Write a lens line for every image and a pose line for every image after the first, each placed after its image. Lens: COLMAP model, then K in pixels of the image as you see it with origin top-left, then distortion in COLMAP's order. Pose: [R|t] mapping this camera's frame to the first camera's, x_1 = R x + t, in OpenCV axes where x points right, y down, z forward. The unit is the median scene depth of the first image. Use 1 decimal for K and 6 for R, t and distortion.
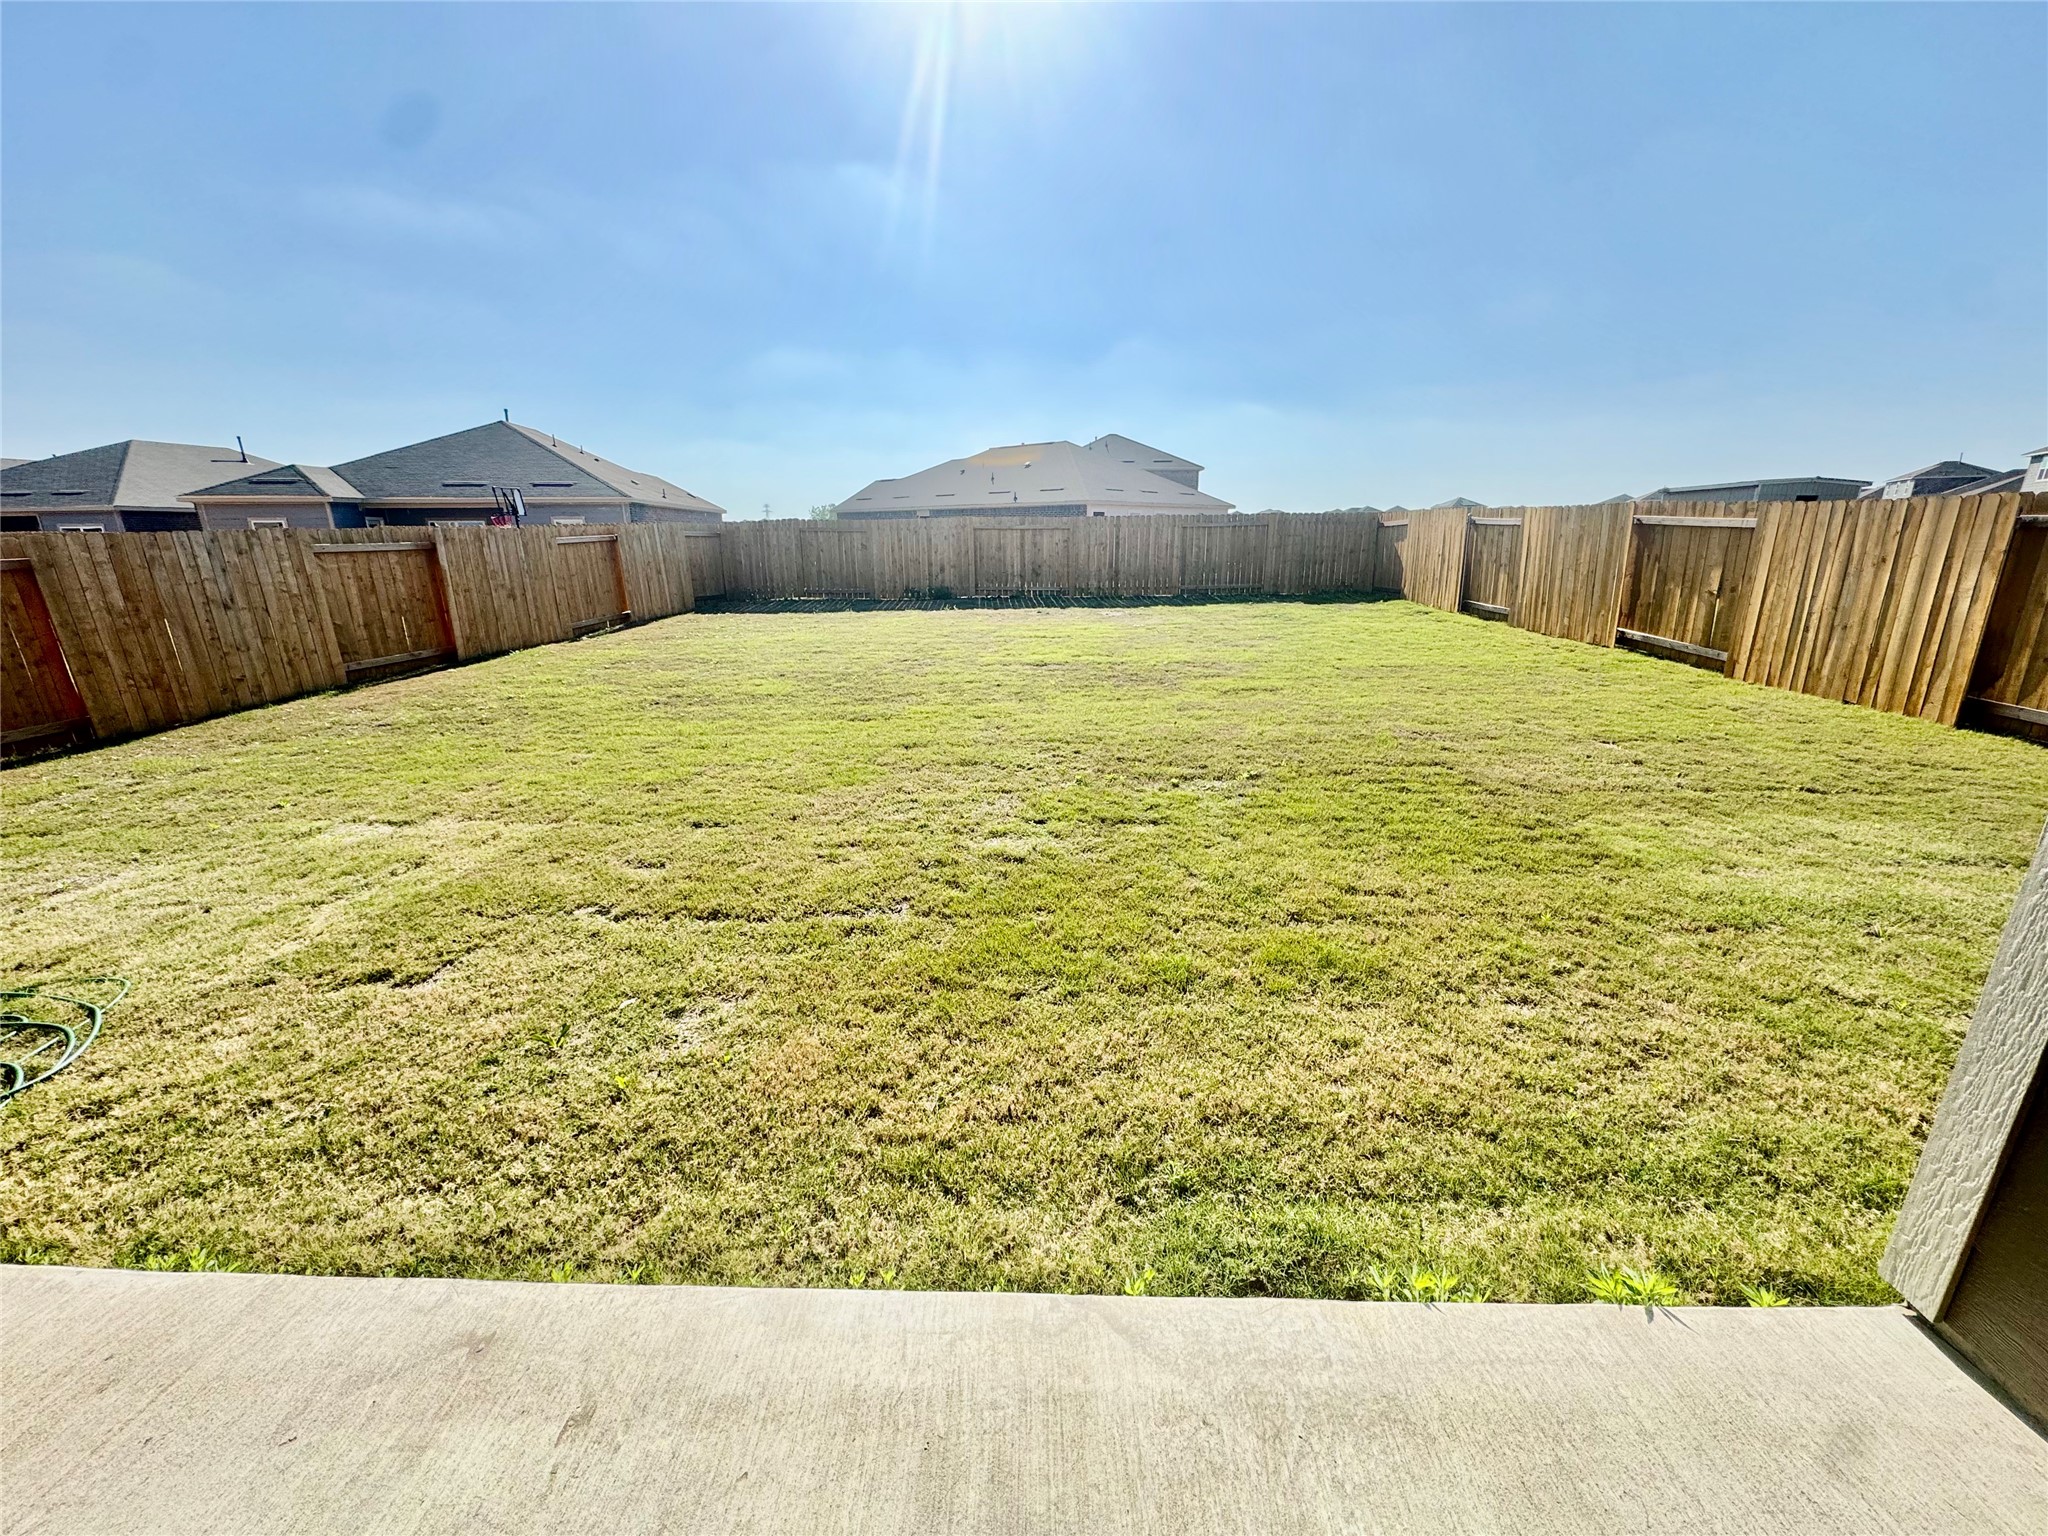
lens RADIAL K [[817.5, 0, 1024.0], [0, 817.5, 768.0], [0, 0, 1]] dist [-0.001718, -0.000363]
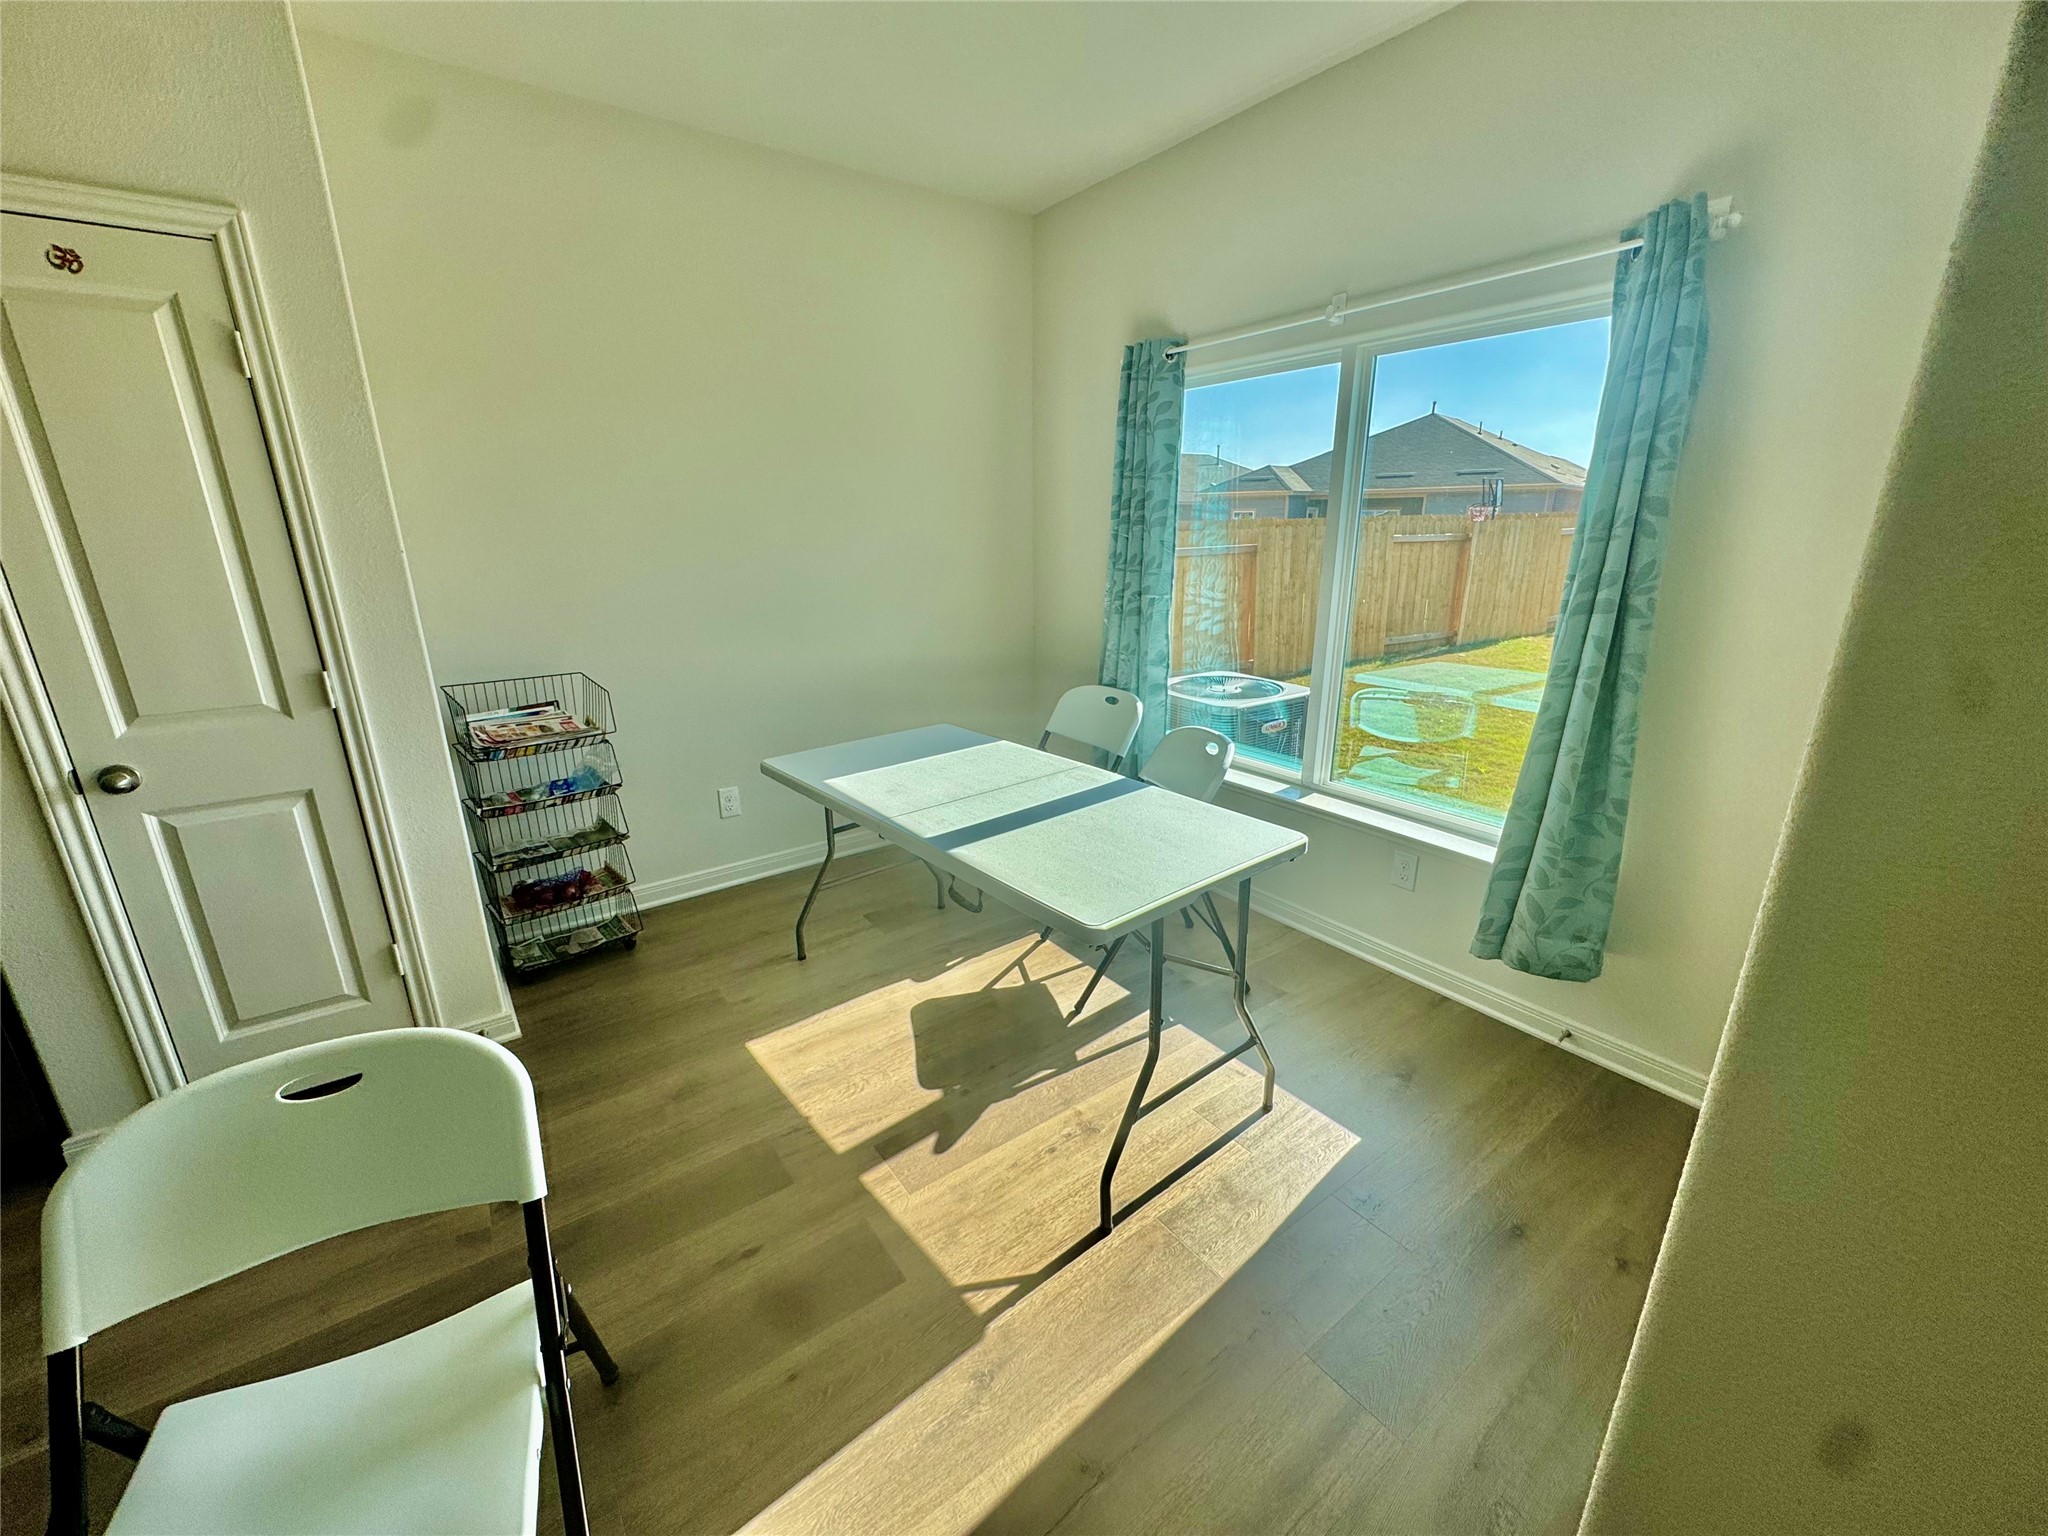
lens RADIAL K [[817.5, 0, 1024.0], [0, 817.5, 768.0], [0, 0, 1]] dist [-0.001718, -0.000363]
pose [[0.602039, 0.233606, -0.763530, -0.179957], [-0.221473, 0.967580, 0.121406, 0.019244], [0.767137, 0.096010, 0.634258, -0.095934]]
